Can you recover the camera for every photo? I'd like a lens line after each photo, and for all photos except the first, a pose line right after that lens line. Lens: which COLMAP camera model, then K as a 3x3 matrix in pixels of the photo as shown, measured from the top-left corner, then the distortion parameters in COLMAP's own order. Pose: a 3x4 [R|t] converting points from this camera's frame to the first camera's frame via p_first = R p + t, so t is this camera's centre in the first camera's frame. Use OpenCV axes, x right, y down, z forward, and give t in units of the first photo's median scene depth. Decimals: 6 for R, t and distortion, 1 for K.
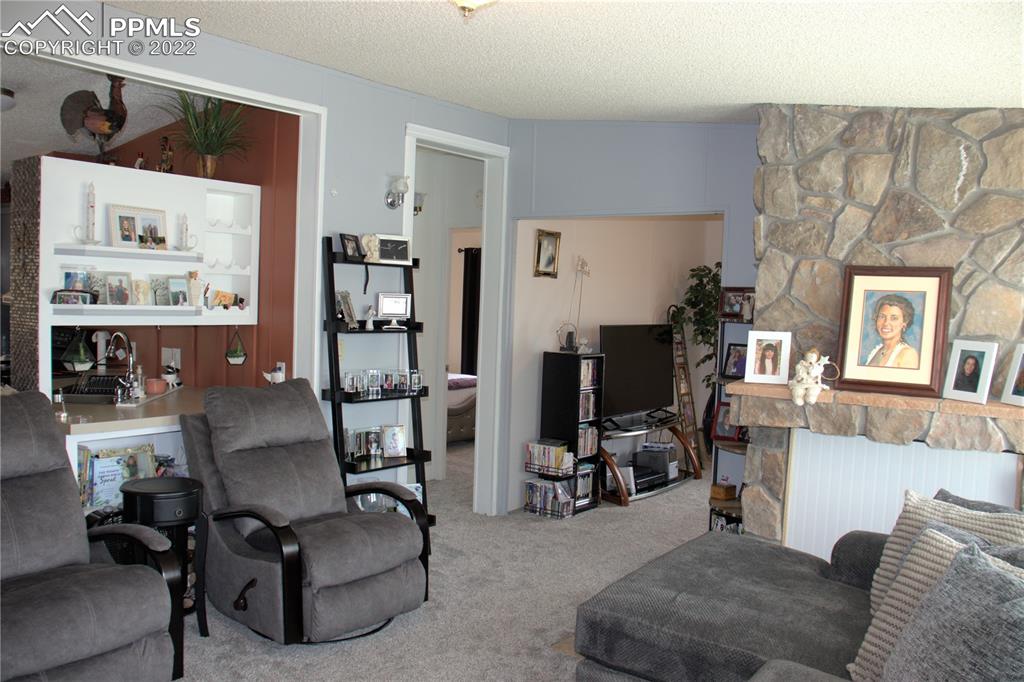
lens RADIAL K [[846.1, 0, 512.0], [0, 846.1, 341.0], [0, 0, 1]] dist [-0.181014, 0.171998]
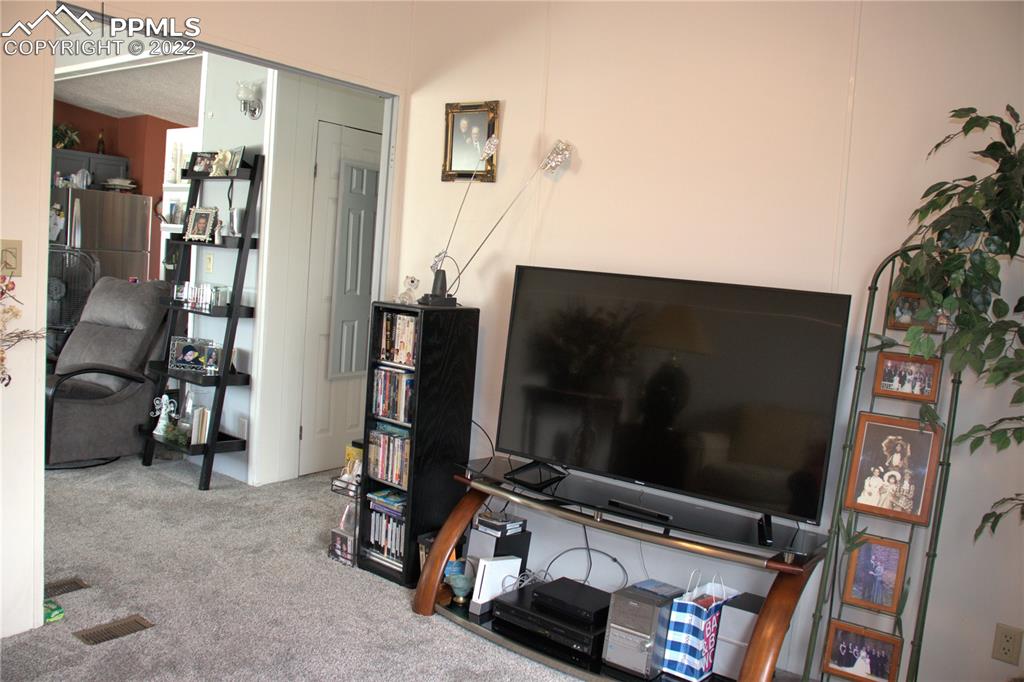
lens RADIAL K [[846.1, 0, 512.0], [0, 846.1, 341.0], [0, 0, 1]] dist [-0.181014, 0.171998]
pose [[0.023852, 0.067541, -0.997431, 0.640778], [-0.131458, 0.989264, 0.063844, -0.006234], [0.991035, 0.129598, 0.032475, 1.034614]]
